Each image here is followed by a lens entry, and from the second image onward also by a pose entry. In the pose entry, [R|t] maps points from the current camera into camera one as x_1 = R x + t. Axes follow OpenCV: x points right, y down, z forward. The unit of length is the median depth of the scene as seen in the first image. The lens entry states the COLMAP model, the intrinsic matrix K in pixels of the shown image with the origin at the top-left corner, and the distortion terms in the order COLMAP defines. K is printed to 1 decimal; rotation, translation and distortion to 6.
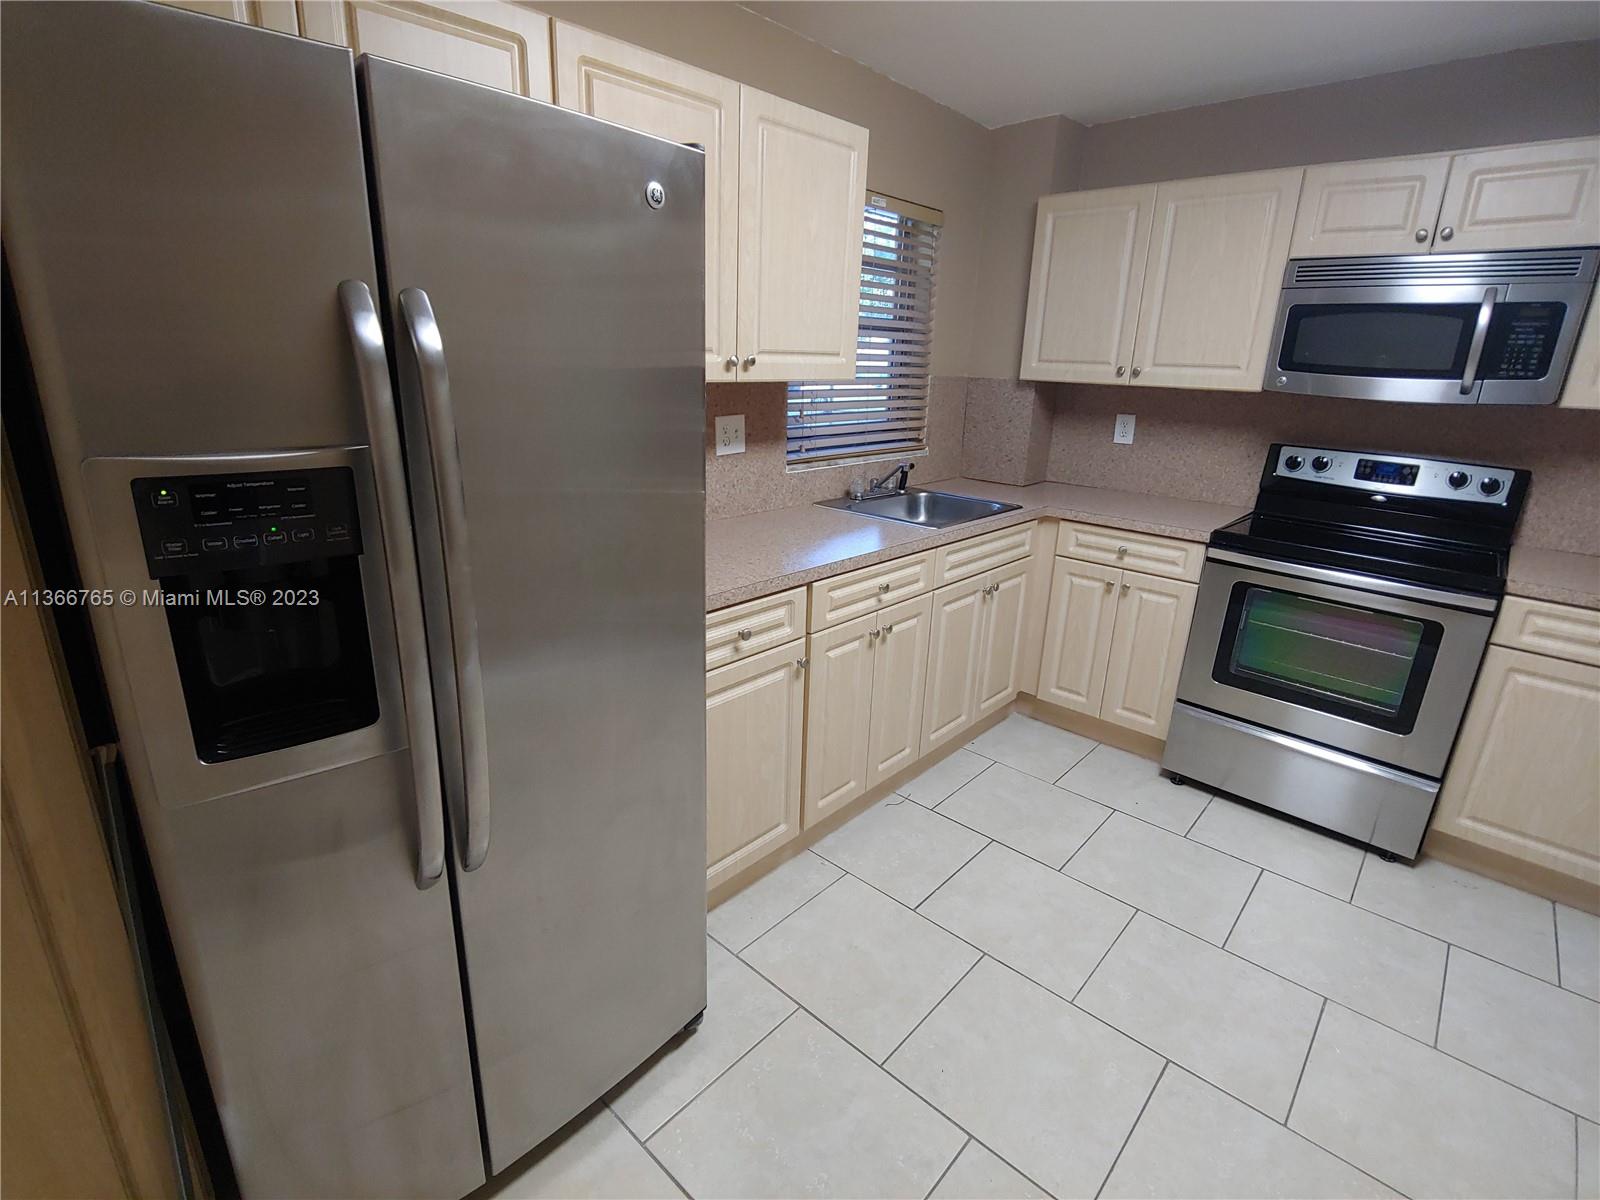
lens RADIAL K [[764.3, 0, 806.4], [0, 764.3, 590.6], [0, 0, 1]] dist [-0.013219, -0.001757]
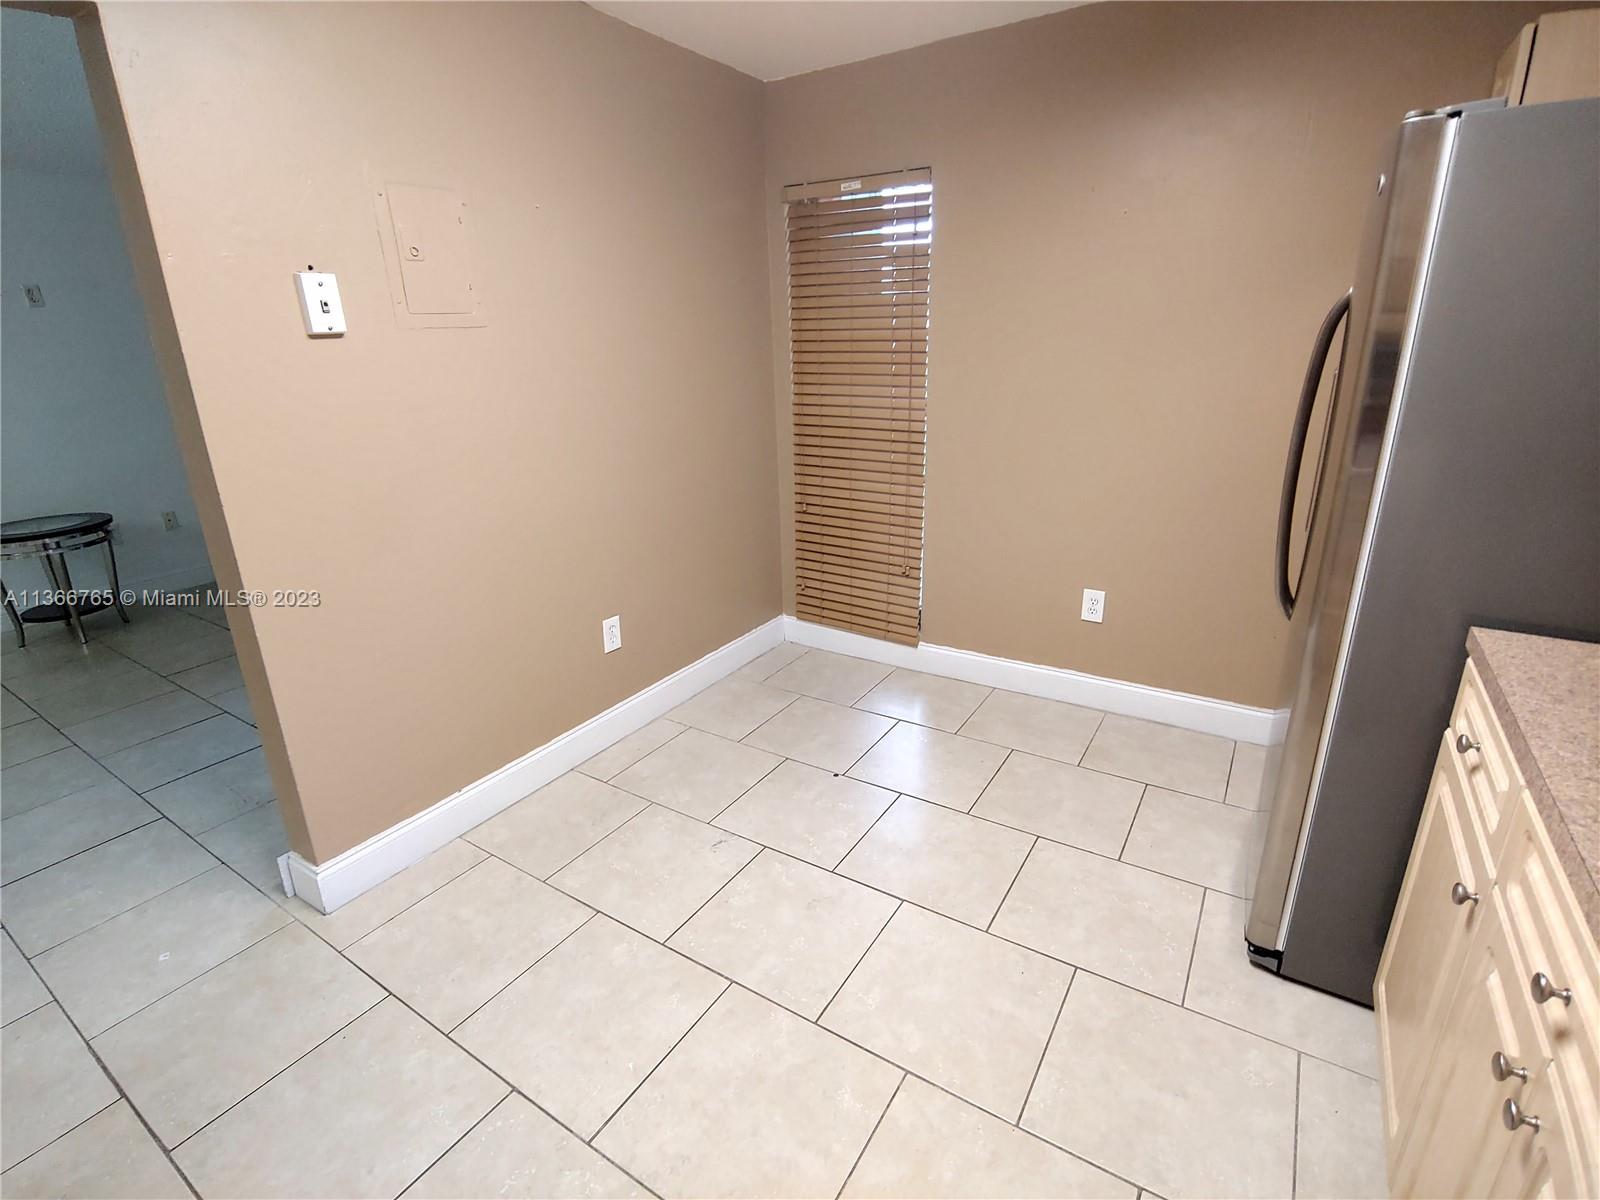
lens RADIAL K [[764.3, 0, 806.9], [0, 764.3, 602.1], [0, 0, 1]] dist [-0.013219, -0.001757]
pose [[-0.986060, 0.049574, -0.158837, 0.423771], [-0.053331, 0.810068, 0.583905, -0.286858], [0.157615, 0.584236, -0.796132, 1.006521]]
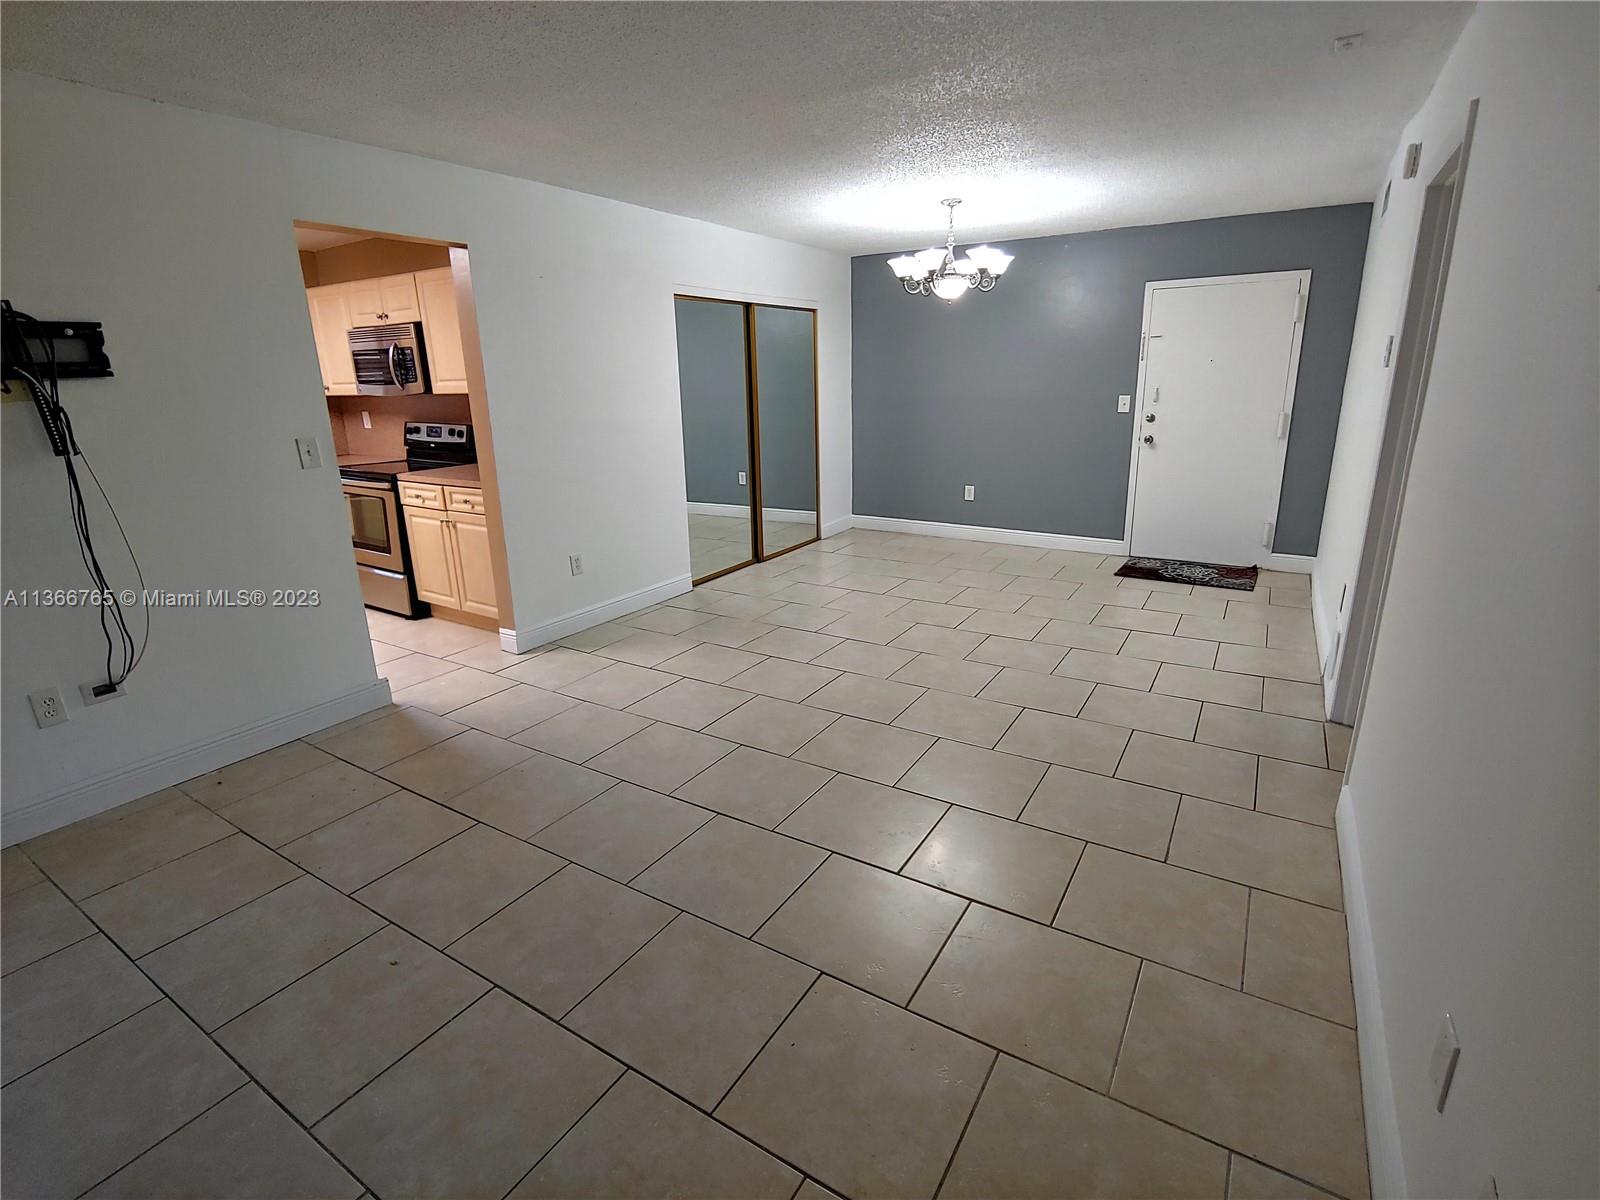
lens RADIAL K [[764.3, 0, 807.5], [0, 764.3, 587.4], [0, 0, 1]] dist [-0.013219, -0.001757]
pose [[0.981209, -0.099246, 0.165465, 1.450972], [0.103185, 0.994544, -0.015358, 0.400594], [-0.163038, 0.032143, 0.986096, -1.157971]]
